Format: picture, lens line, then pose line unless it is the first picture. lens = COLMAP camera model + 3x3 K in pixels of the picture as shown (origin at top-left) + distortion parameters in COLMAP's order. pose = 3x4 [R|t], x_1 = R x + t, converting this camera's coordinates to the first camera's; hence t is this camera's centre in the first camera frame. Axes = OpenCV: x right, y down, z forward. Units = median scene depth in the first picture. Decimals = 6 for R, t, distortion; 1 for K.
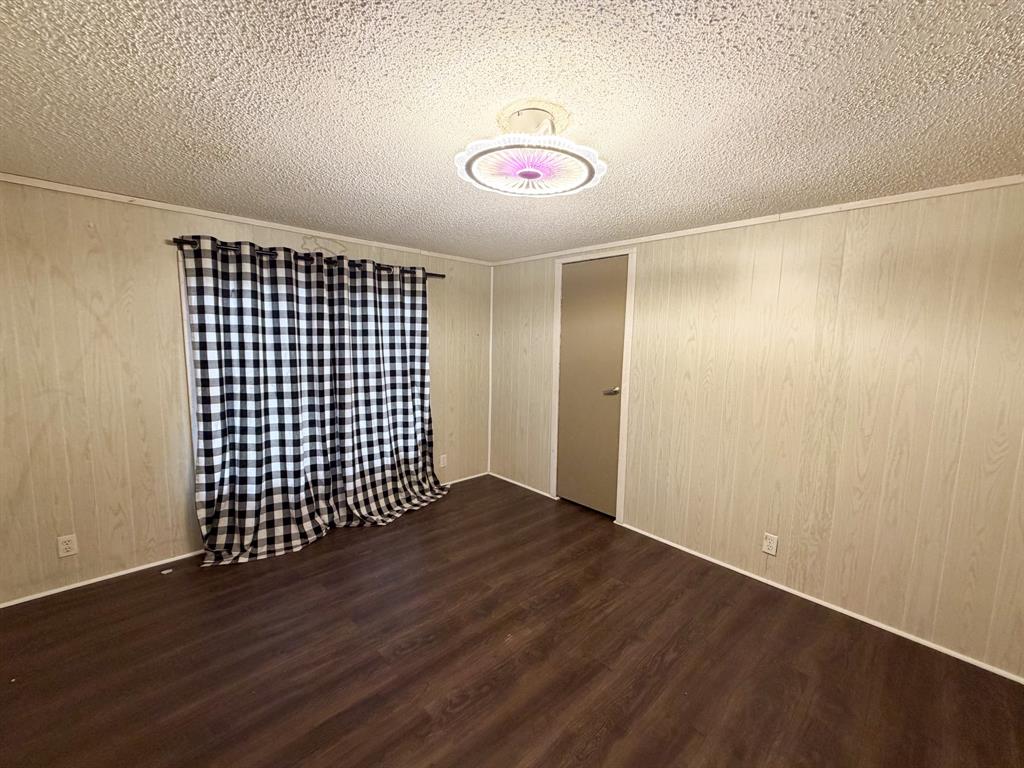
lens RADIAL K [[419.8, 0, 512.0], [0, 419.8, 384.0], [0, 0, 1]] dist [-0.000085, 0.000202]
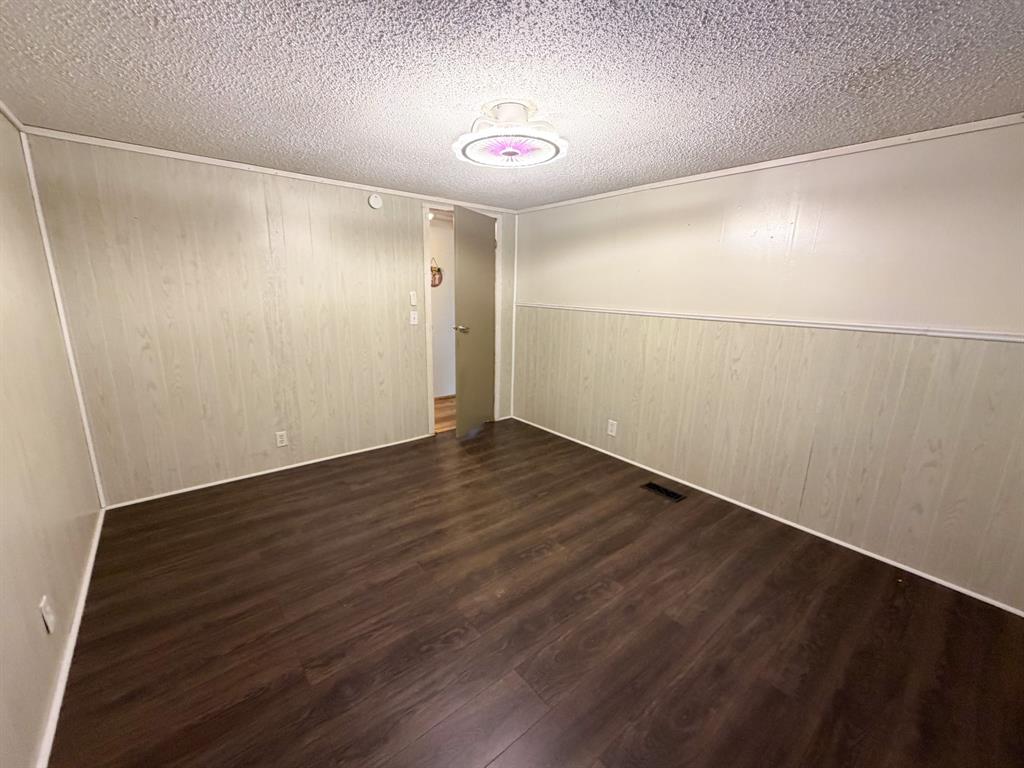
lens RADIAL K [[419.8, 0, 512.0], [0, 419.8, 384.0], [0, 0, 1]] dist [-0.000085, 0.000202]
pose [[-0.995330, -0.074137, 0.061822, -0.064491], [-0.048868, 0.939289, 0.339630, -0.212448], [-0.083248, 0.335023, -0.938525, 1.953935]]
